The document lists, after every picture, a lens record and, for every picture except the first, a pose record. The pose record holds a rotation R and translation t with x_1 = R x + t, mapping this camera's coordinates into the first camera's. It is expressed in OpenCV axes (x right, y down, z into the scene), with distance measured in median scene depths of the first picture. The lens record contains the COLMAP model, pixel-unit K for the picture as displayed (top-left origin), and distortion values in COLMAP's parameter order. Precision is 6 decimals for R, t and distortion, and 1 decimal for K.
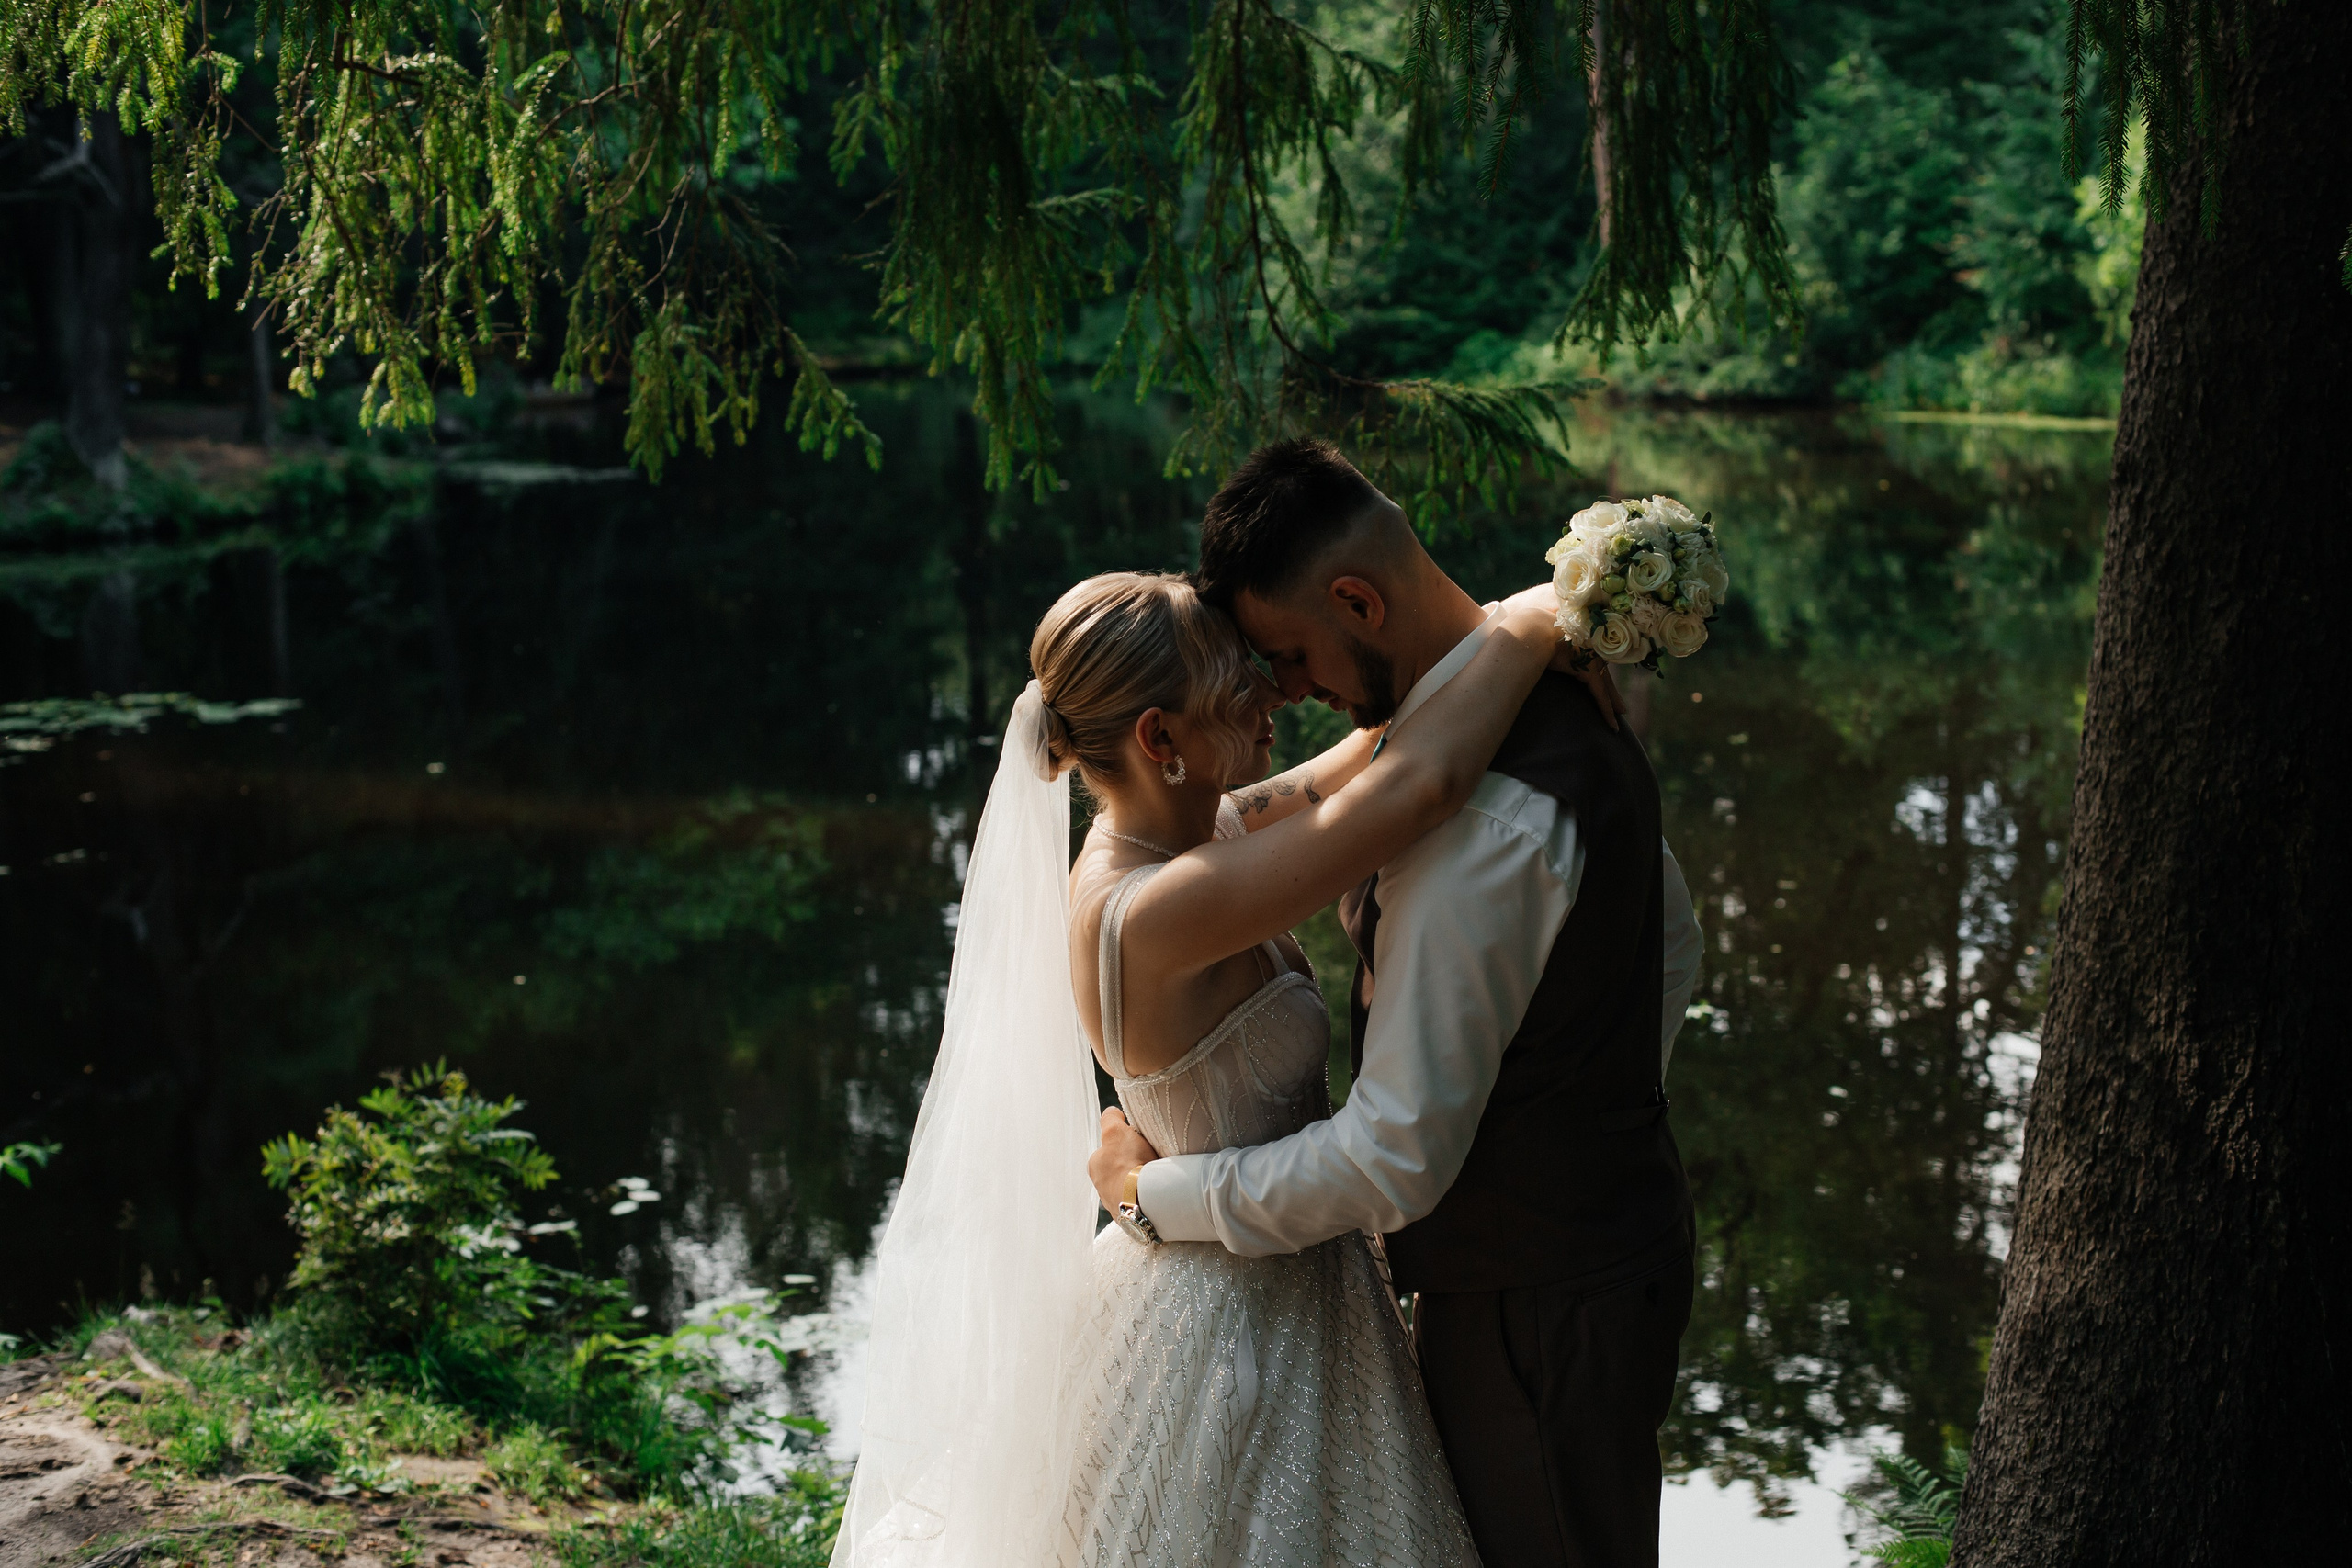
lens RADIAL K [[3299.4, 0, 996.4], [0, 3299.4, 699.2], [0, 0, 1]] dist [-0.152676, -0.126109]
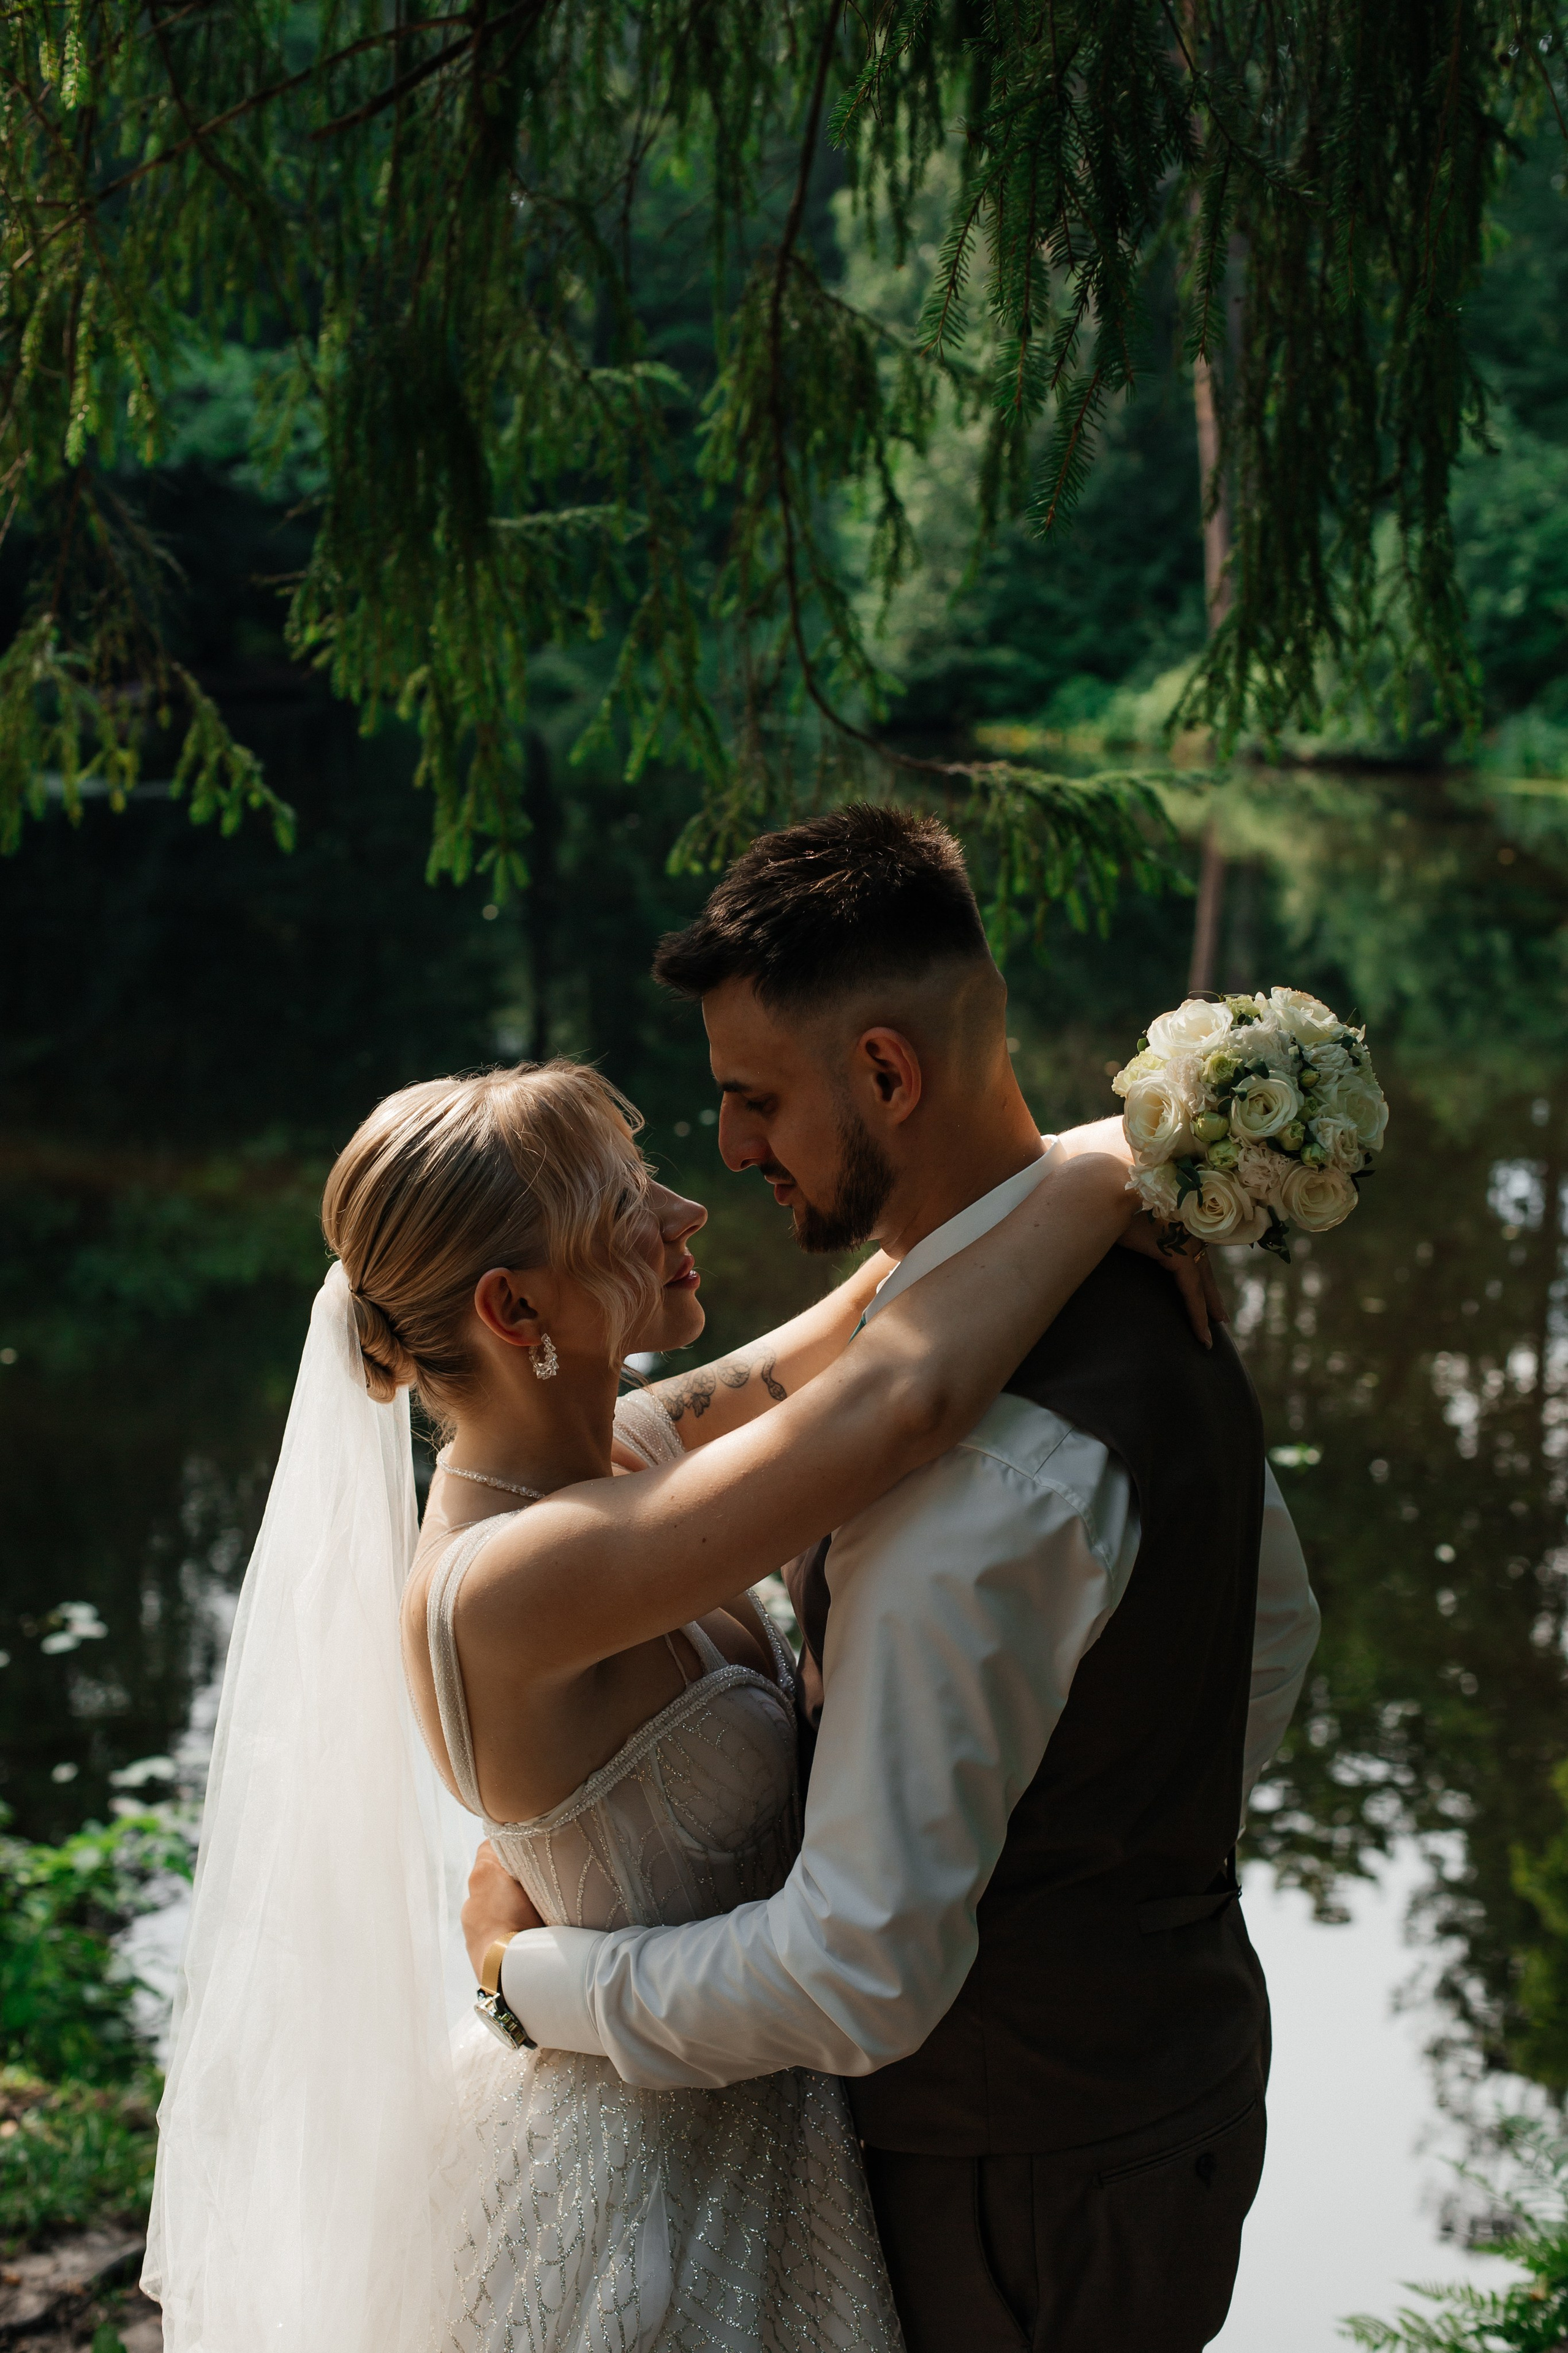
lens RADIAL K [[3389.3, 0, 779.0], [0, 3389.3, 1163.5], [0, 0, 1]] dist [-0.127518, 0.057676]
pose [[0.997177, 0.040073, 0.063503, 0.032060], [-0.042482, 0.998410, 0.037051, -0.029631], [-0.061917, -0.039644, 0.997294, 0.183080]]
